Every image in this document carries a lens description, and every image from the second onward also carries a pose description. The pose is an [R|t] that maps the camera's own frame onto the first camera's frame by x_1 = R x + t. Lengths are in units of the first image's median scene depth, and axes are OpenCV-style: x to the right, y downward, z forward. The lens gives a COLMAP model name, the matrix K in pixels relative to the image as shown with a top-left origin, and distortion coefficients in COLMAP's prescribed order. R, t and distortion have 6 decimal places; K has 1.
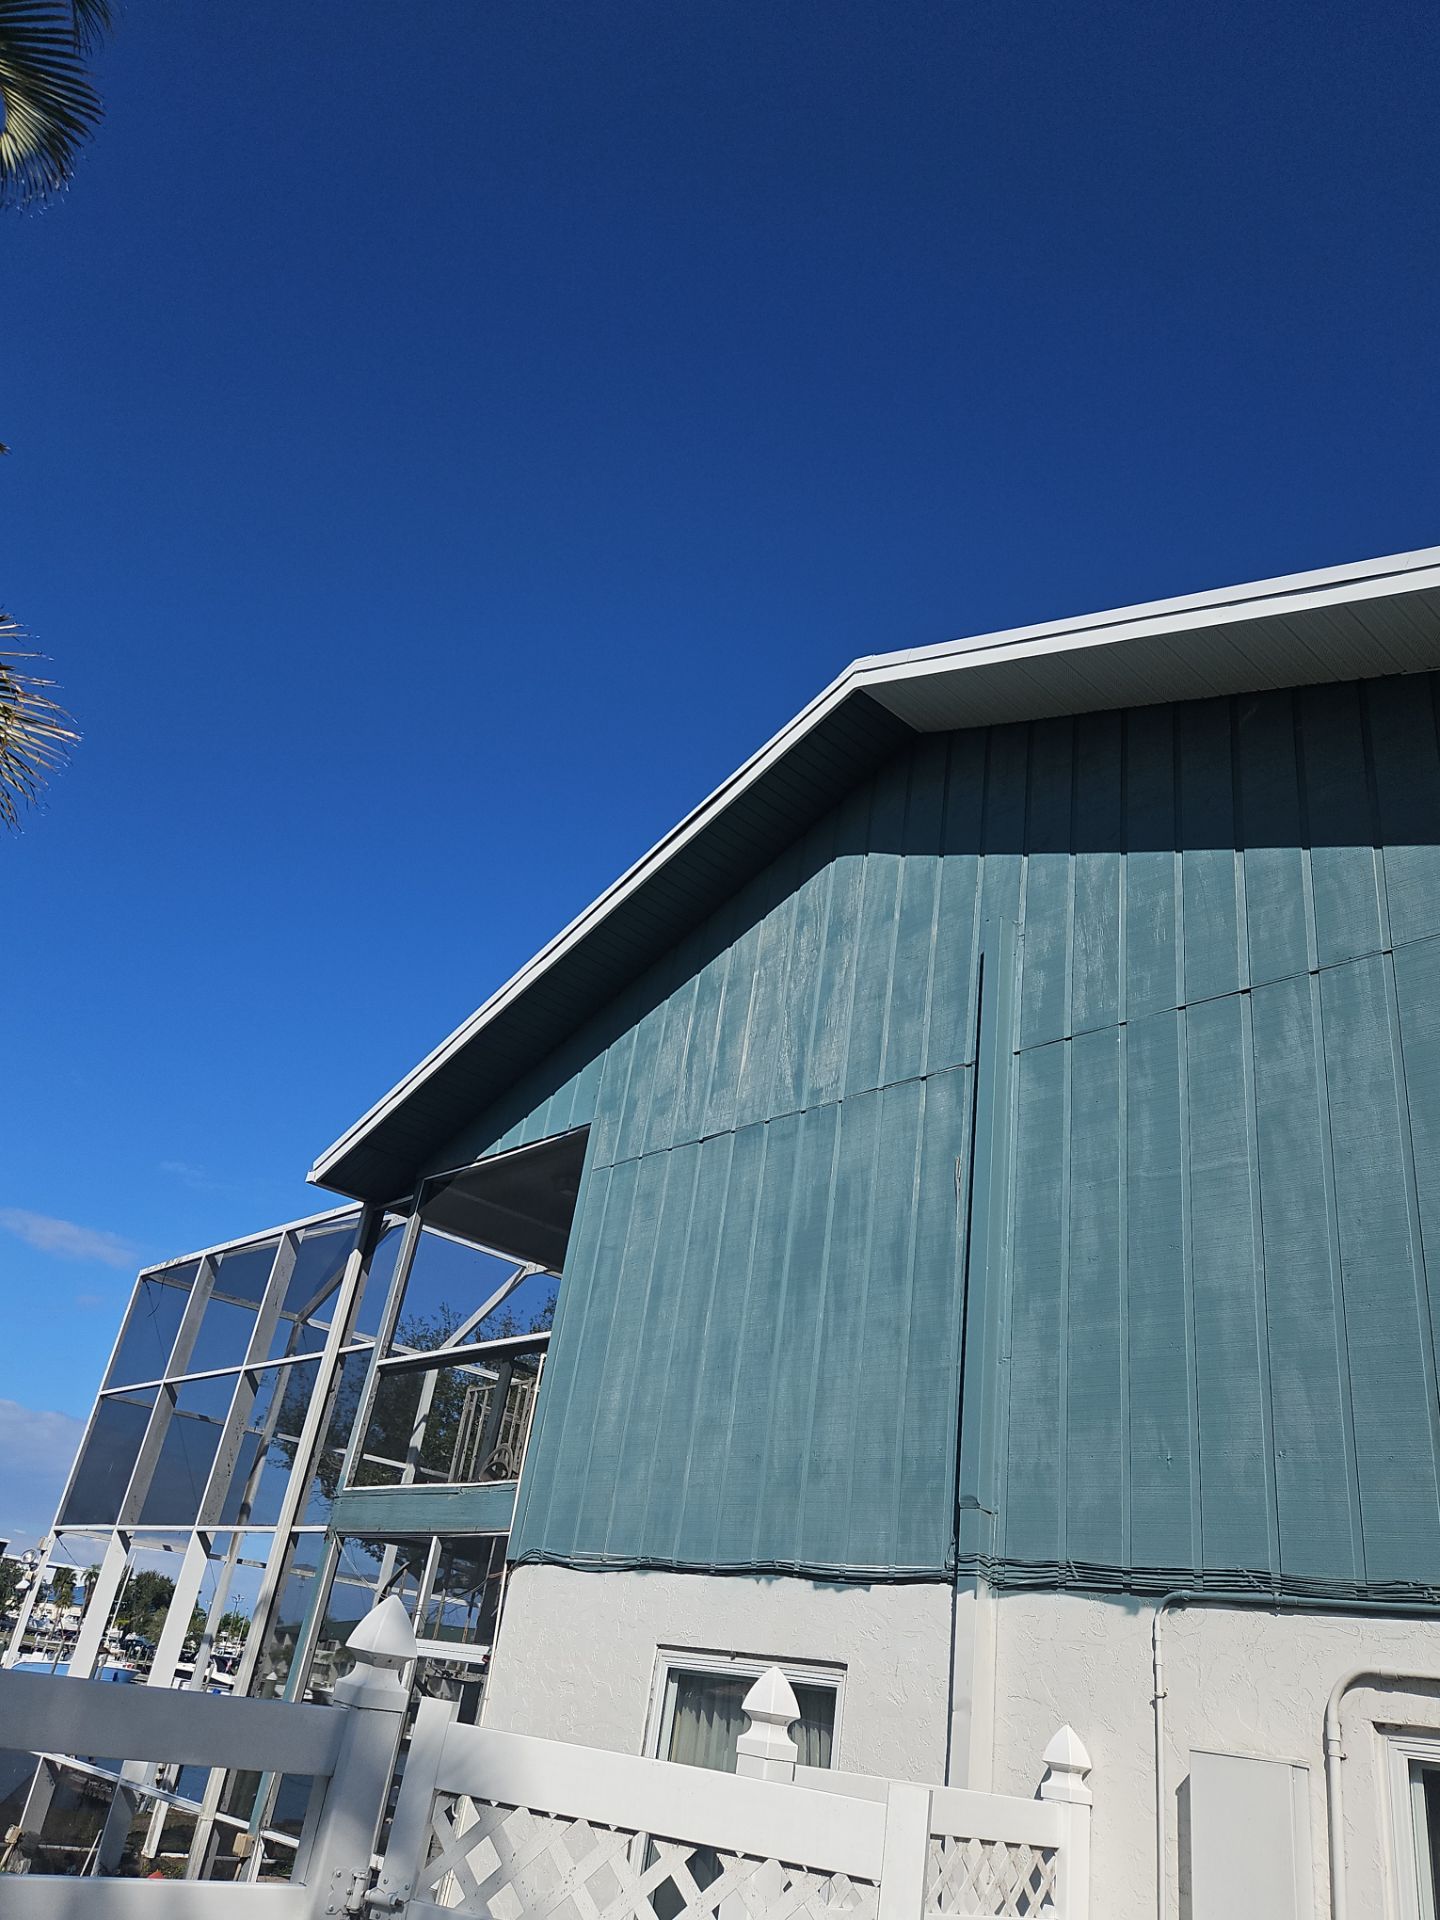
lens RADIAL K [[1403.4, 0, 720.0], [0, 1403.4, 960.0], [0, 0, 1]] dist [0.080620, -0.072514]
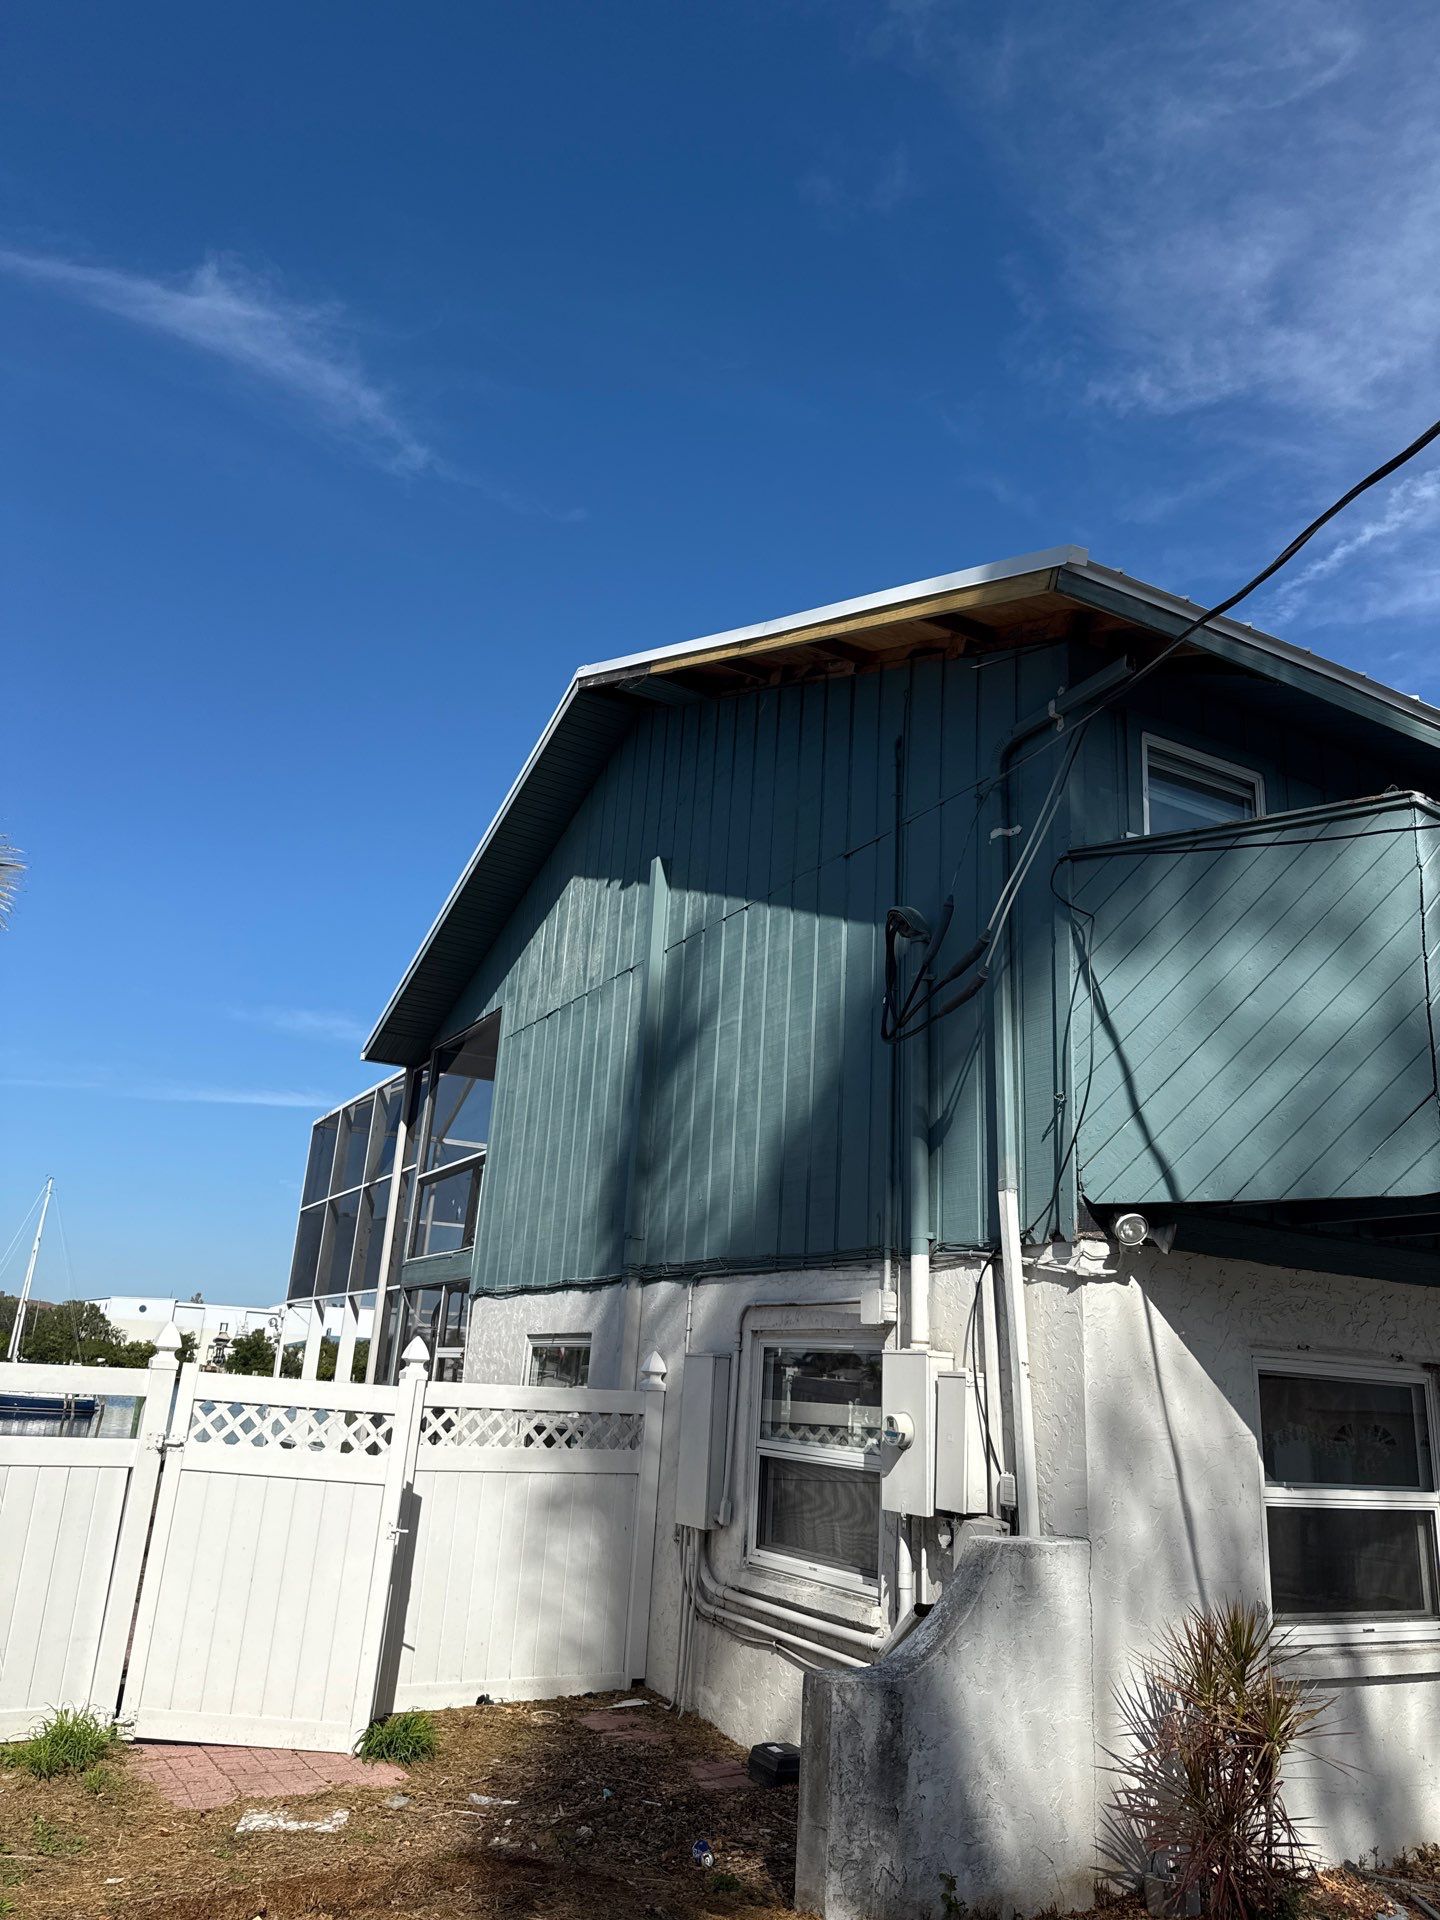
lens RADIAL K [[1344.3, 0, 720.0], [0, 1344.3, 960.0], [0, 0, 1]] dist [0.106427, -0.180122]
pose [[0.970933, -0.145462, -0.190081, 0.549496], [0.174436, 0.973816, 0.145791, -0.127487], [0.163897, -0.174710, 0.970883, -0.405918]]
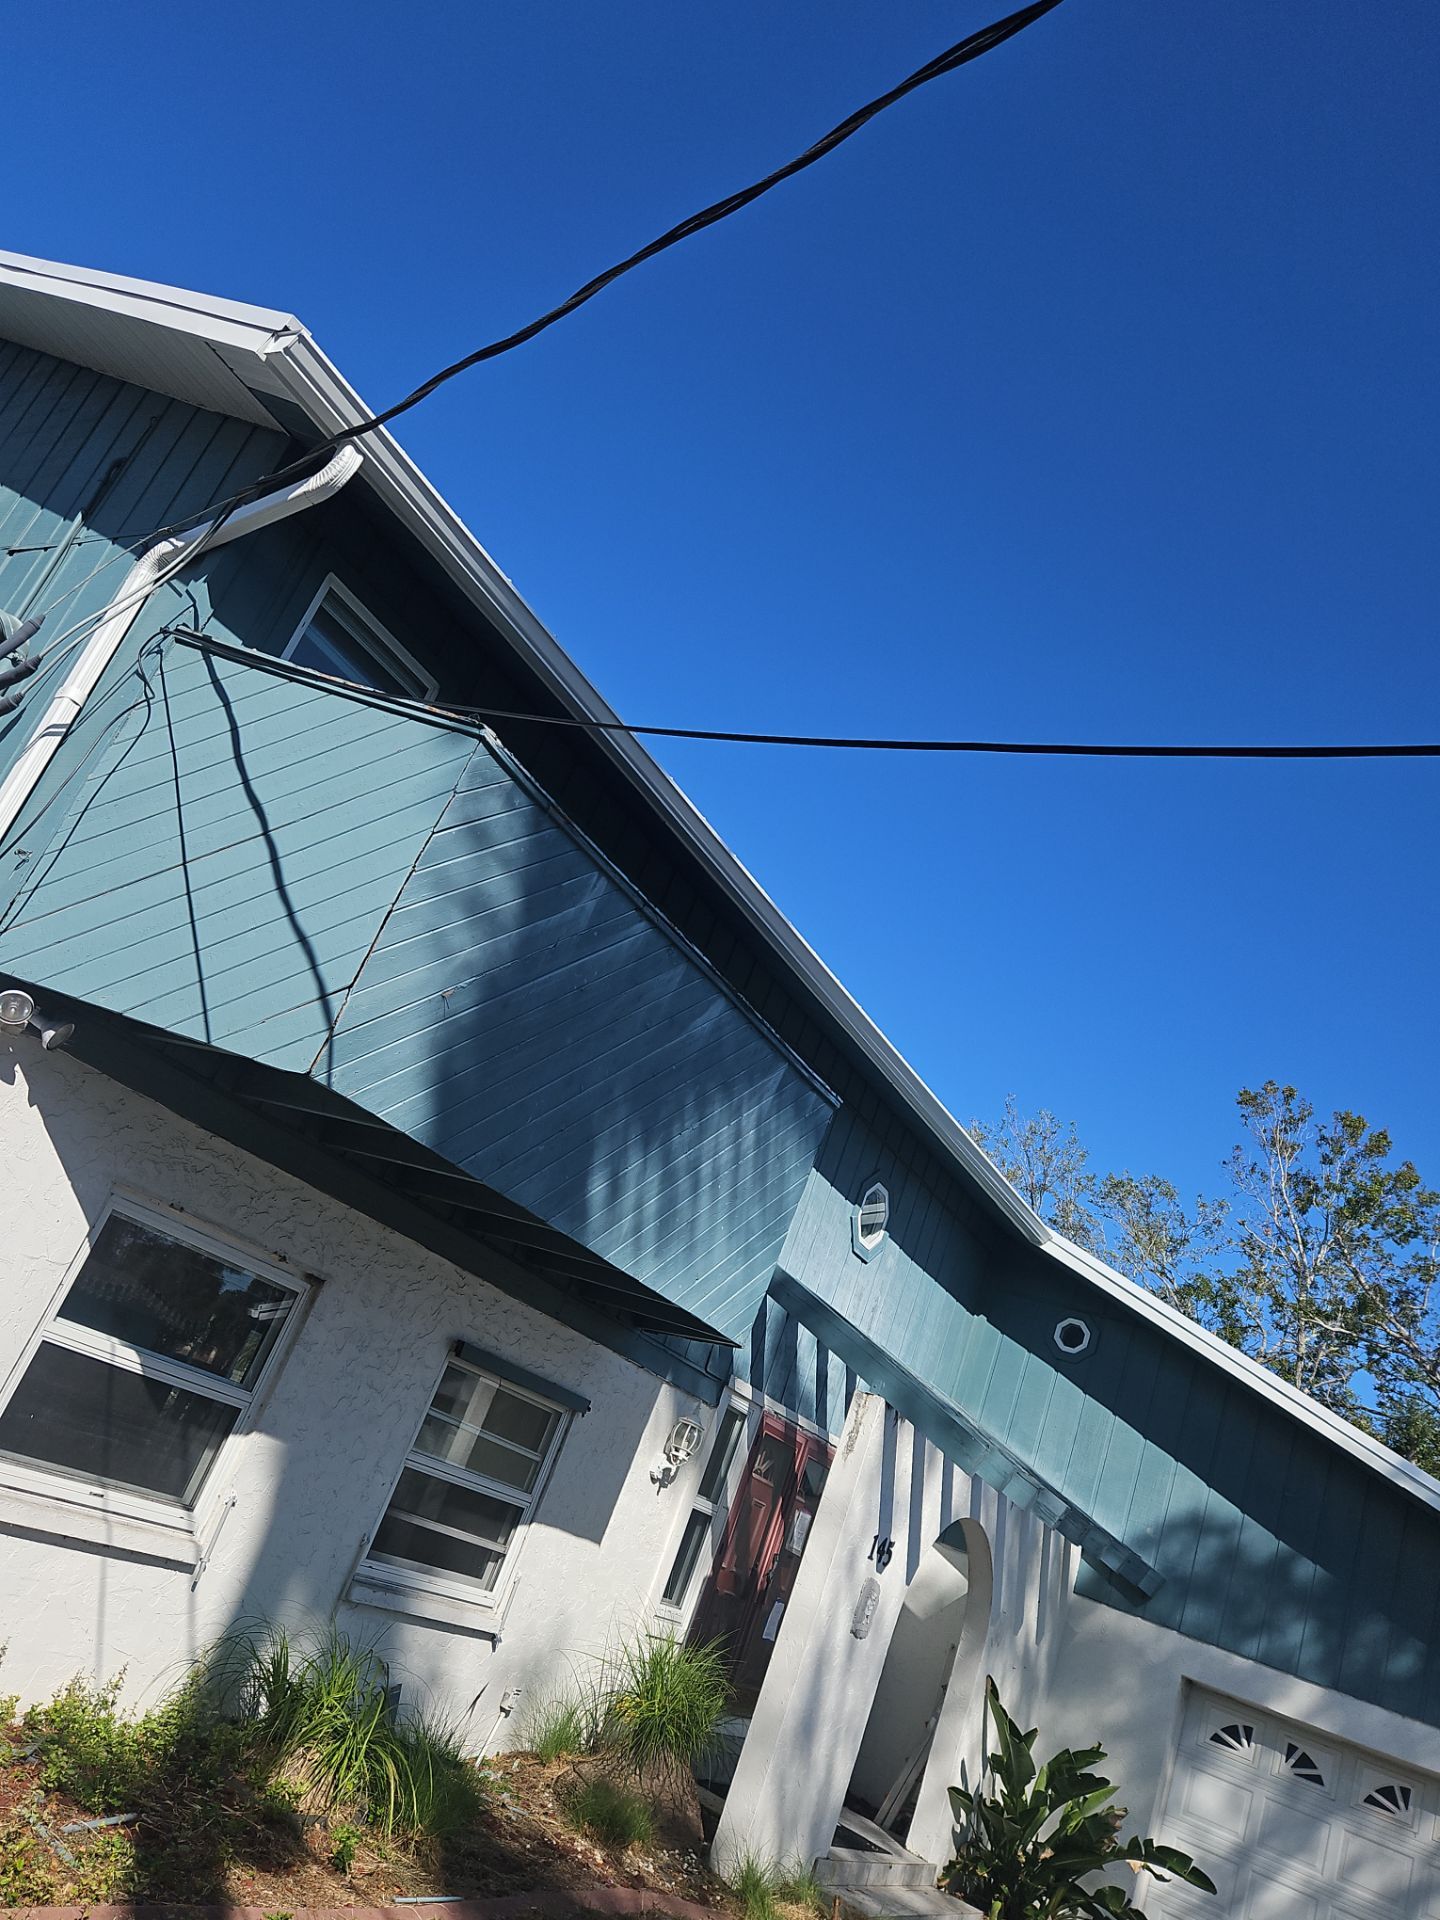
lens RADIAL K [[1403.4, 0, 720.0], [0, 1403.4, 960.0], [0, 0, 1]] dist [0.080620, -0.072514]
pose [[0.927383, 0.300623, 0.222678, 0.793148], [-0.336651, 0.930205, 0.146236, -0.076041], [-0.163174, -0.210582, 0.963862, -0.413102]]
